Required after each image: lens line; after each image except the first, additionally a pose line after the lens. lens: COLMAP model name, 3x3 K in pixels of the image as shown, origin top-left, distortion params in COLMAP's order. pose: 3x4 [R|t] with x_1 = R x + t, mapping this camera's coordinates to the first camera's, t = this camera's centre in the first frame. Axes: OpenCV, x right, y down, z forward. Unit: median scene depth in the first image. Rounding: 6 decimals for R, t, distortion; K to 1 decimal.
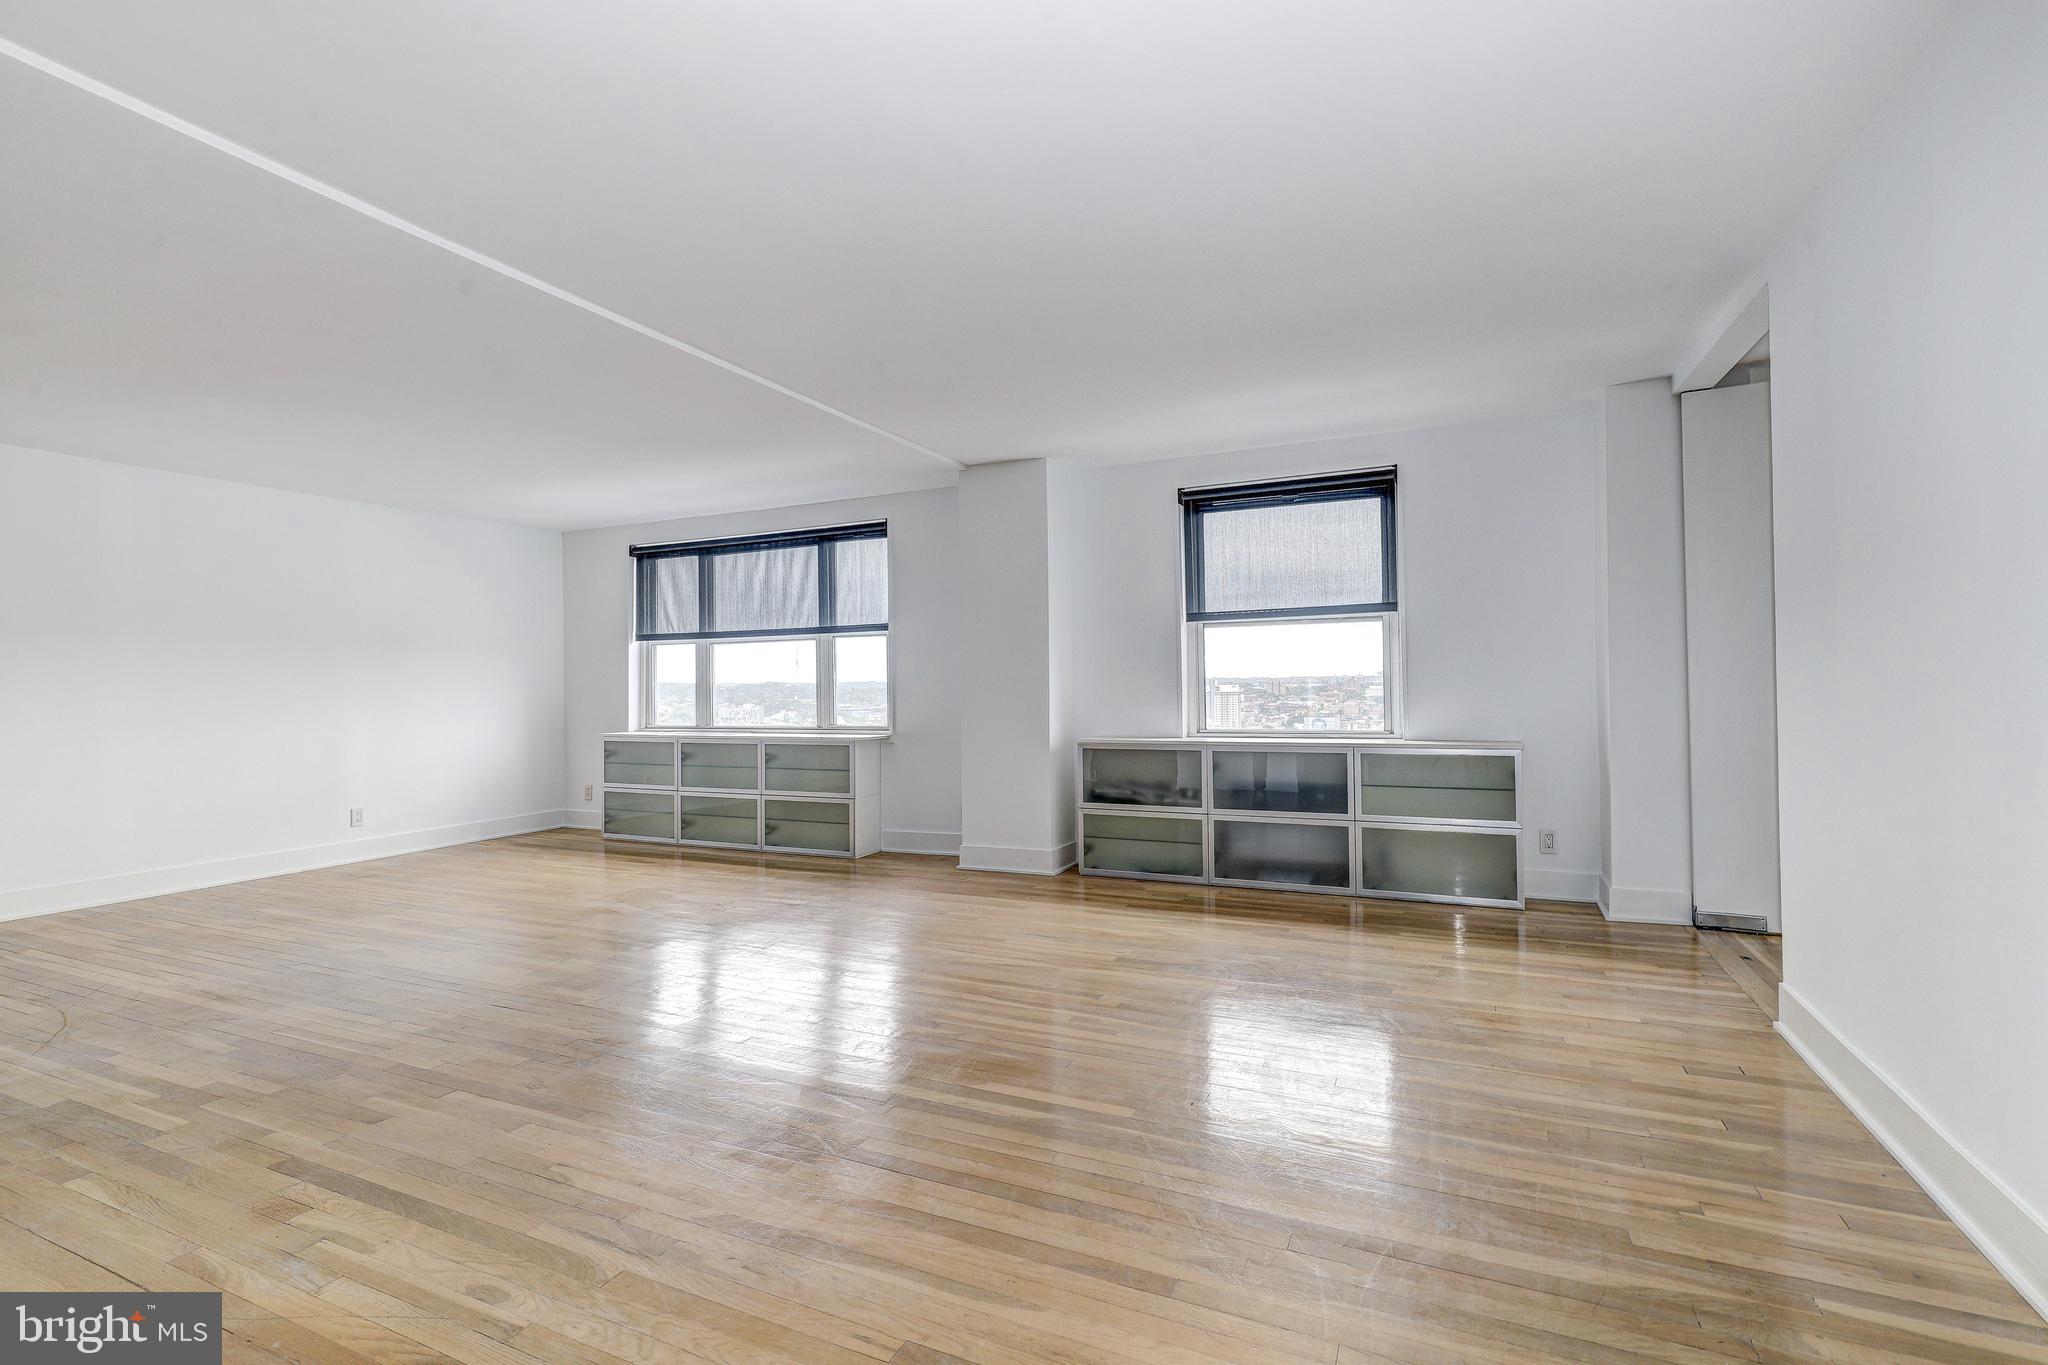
lens RADIAL K [[929.6, 0, 1031.5], [0, 929.6, 679.4], [0, 0, 1]] dist [0.002211, -0.000294]
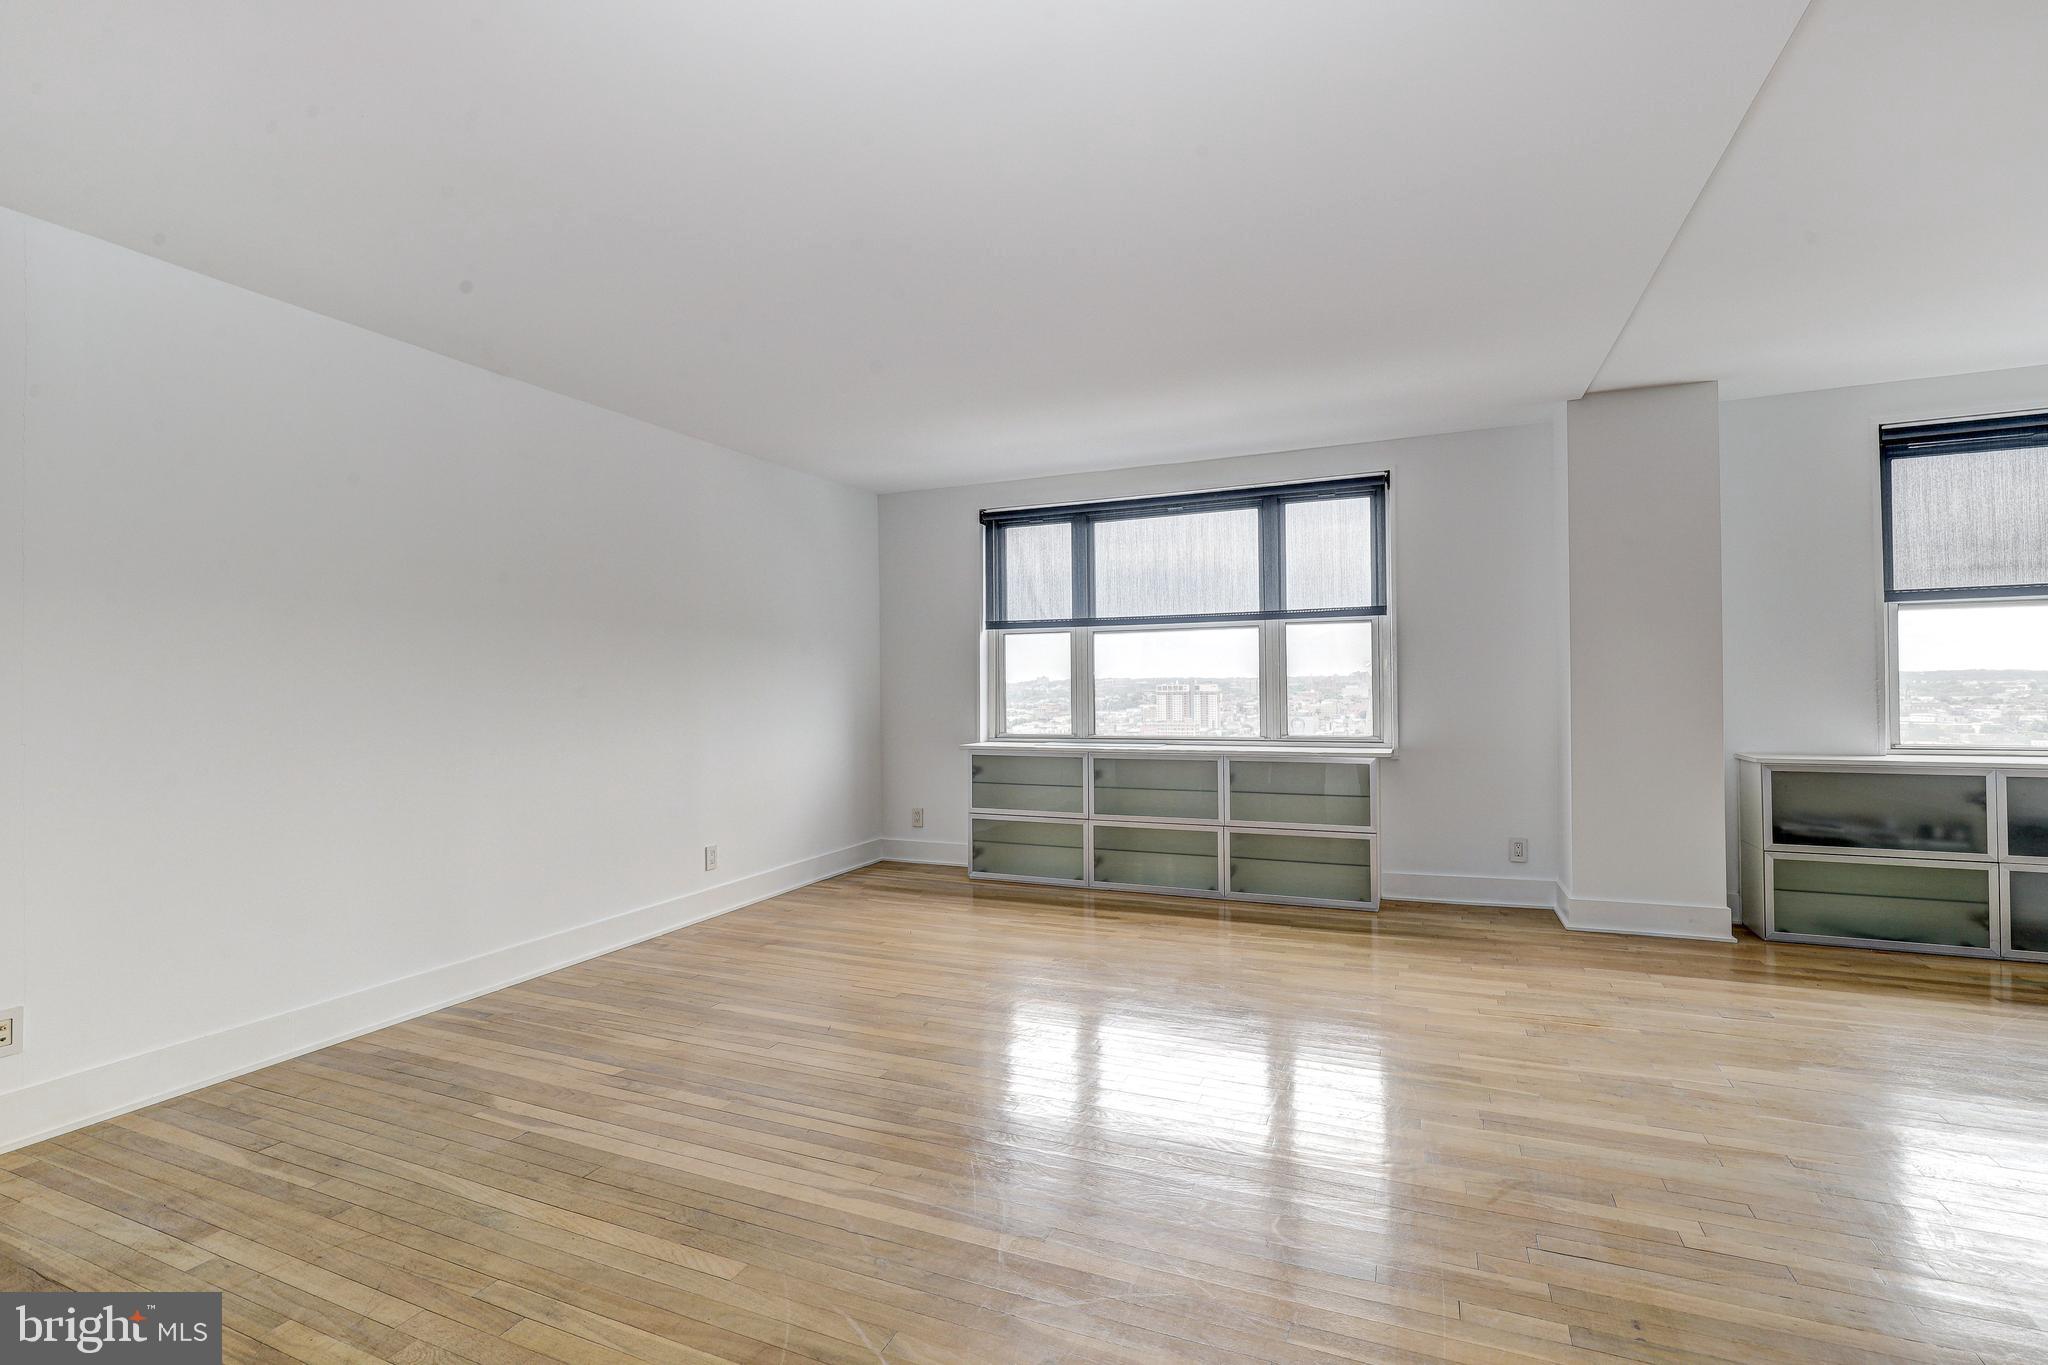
lens RADIAL K [[929.6, 0, 1031.1], [0, 929.6, 675.9], [0, 0, 1]] dist [0.002211, -0.000294]
pose [[0.999608, 0.002526, 0.027887, -0.489798], [-0.002454, 0.999993, -0.002644, 0.001363], [-0.027894, 0.002575, 0.999608, 0.237927]]
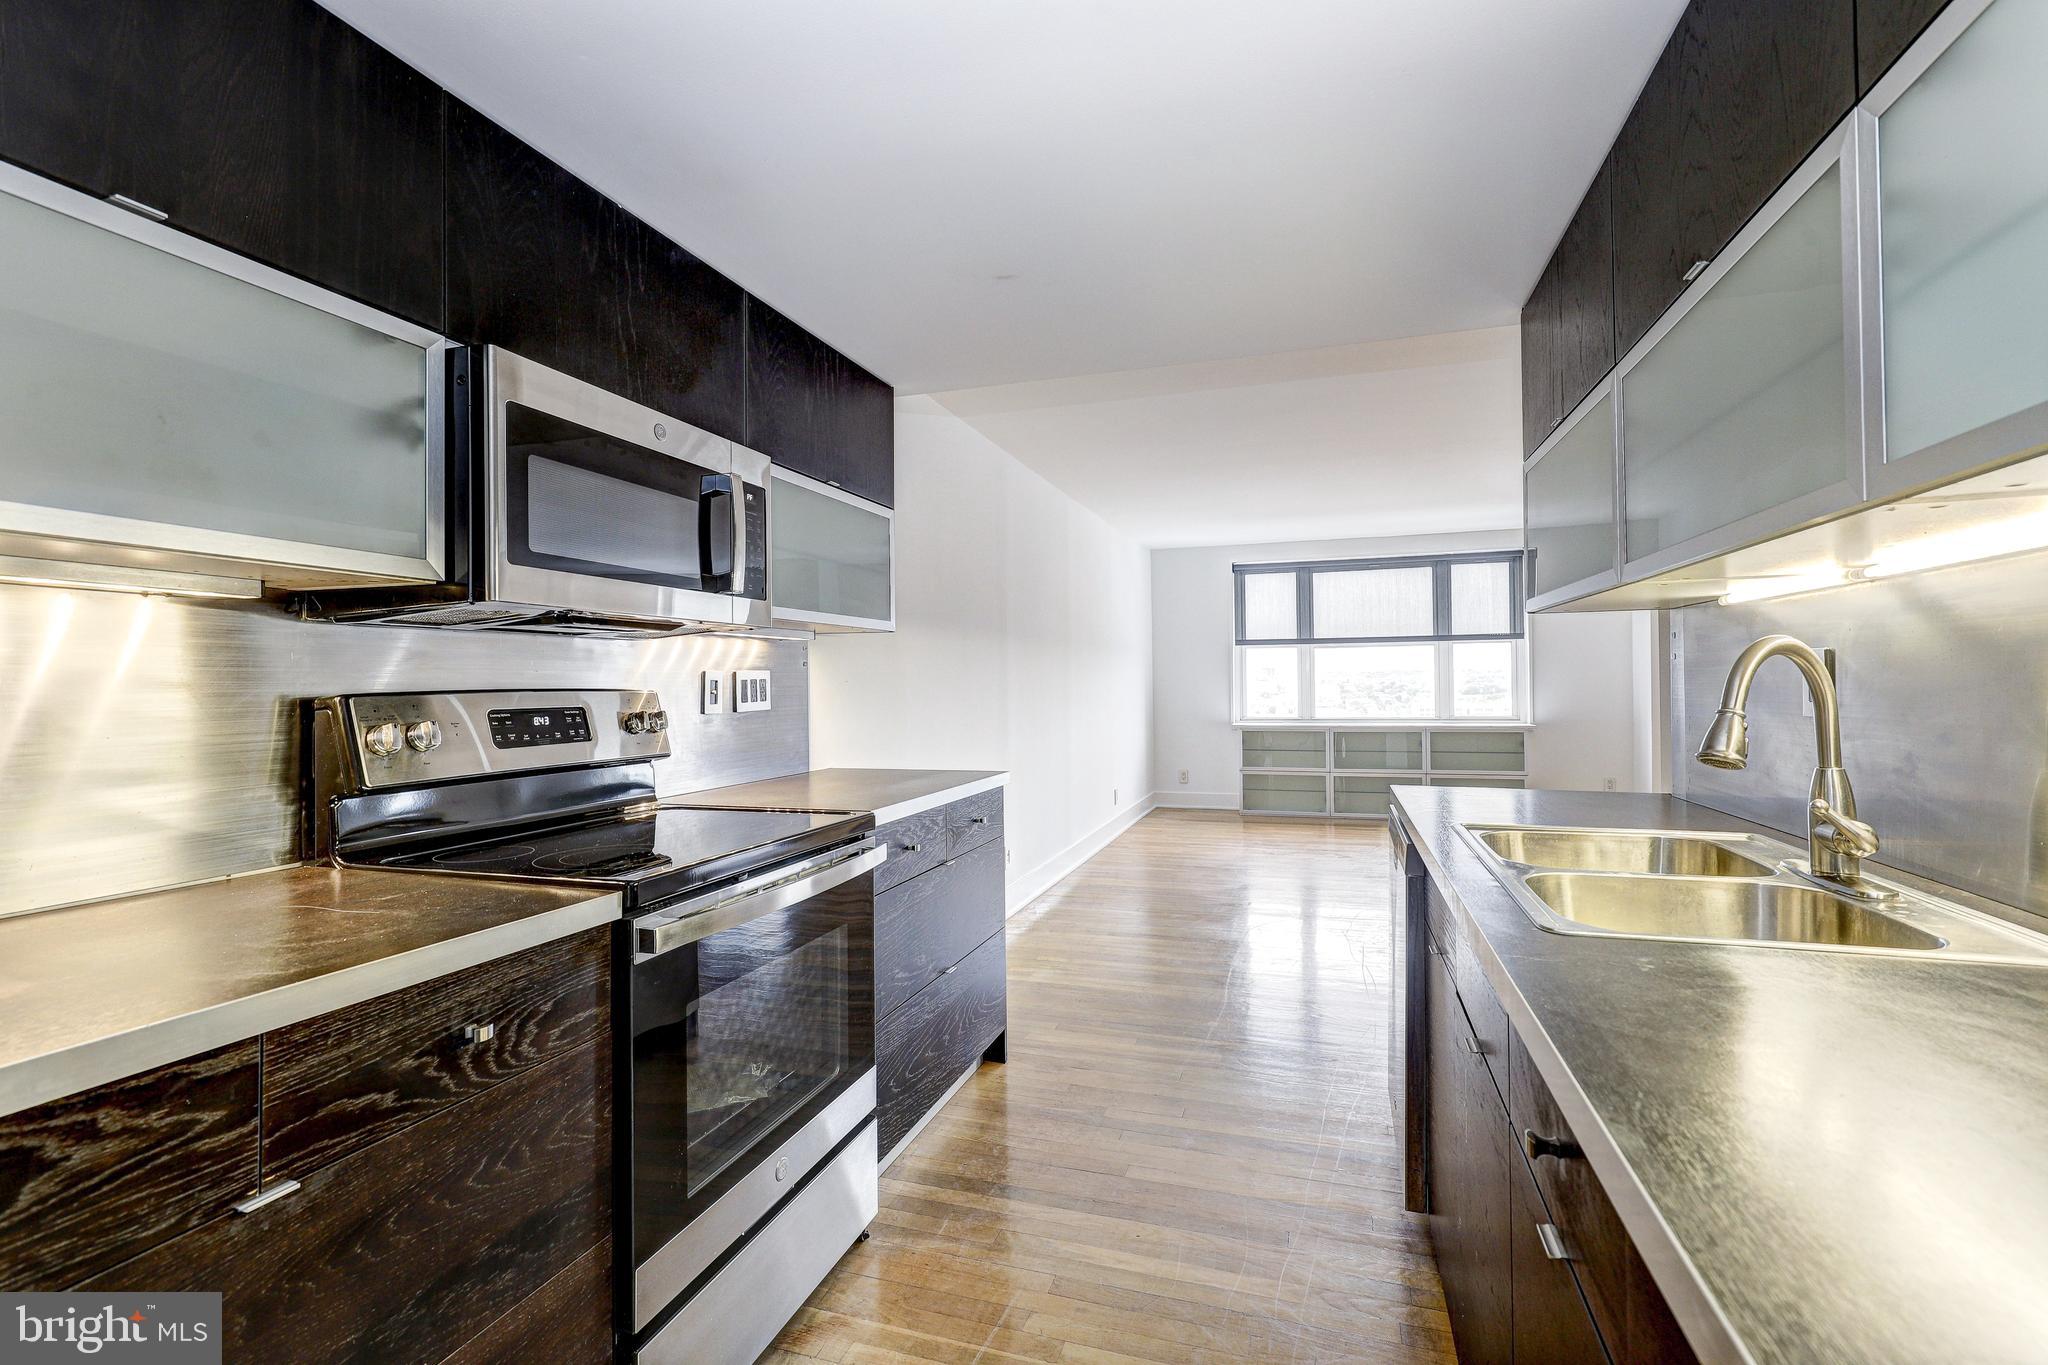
lens RADIAL K [[929.6, 0, 1039.5], [0, 929.6, 683.0], [0, 0, 1]] dist [0.002211, -0.000294]
pose [[0.991283, -0.001518, 0.131744, -0.983460], [0.000136, 0.999945, 0.010497, -0.007901], [-0.131753, -0.010387, 0.991228, -0.140114]]
